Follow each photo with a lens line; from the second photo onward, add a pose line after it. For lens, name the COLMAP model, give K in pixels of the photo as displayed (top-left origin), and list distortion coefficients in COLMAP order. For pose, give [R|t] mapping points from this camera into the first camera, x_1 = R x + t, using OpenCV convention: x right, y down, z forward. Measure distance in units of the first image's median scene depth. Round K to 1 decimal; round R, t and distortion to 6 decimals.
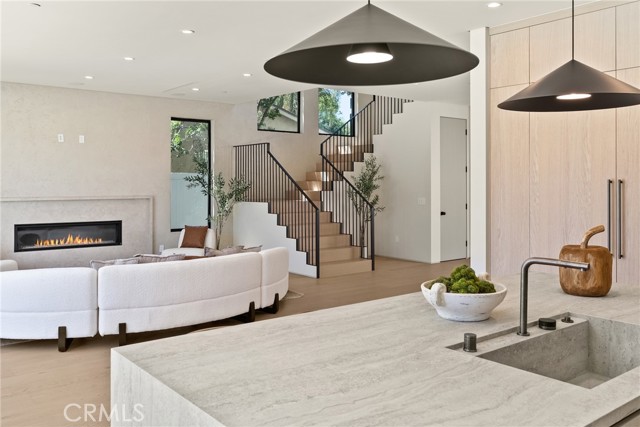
lens RADIAL K [[554.3, 0, 318.2], [0, 554.3, 179.9], [0, 0, 1]] dist [-0.011189, 0.030733]
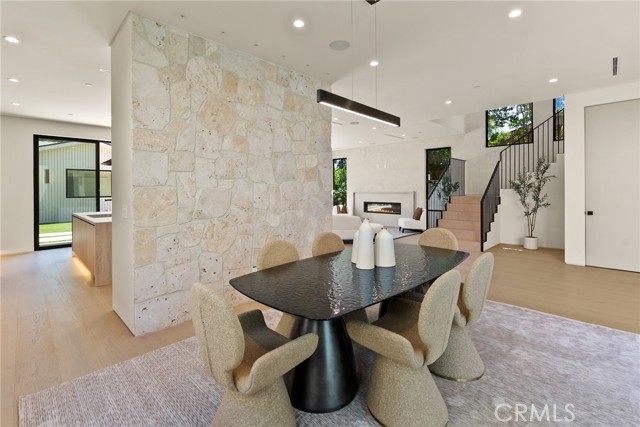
lens RADIAL K [[297.4, 0, 324.4], [0, 297.4, 194.3], [0, 0, 1]] dist [-0.014529, 0.005688]
pose [[0.123984, 0.013587, -0.992191, 0.740268], [0.009890, 0.999840, 0.014927, 0.021045], [0.992235, -0.011663, 0.123830, 0.583090]]
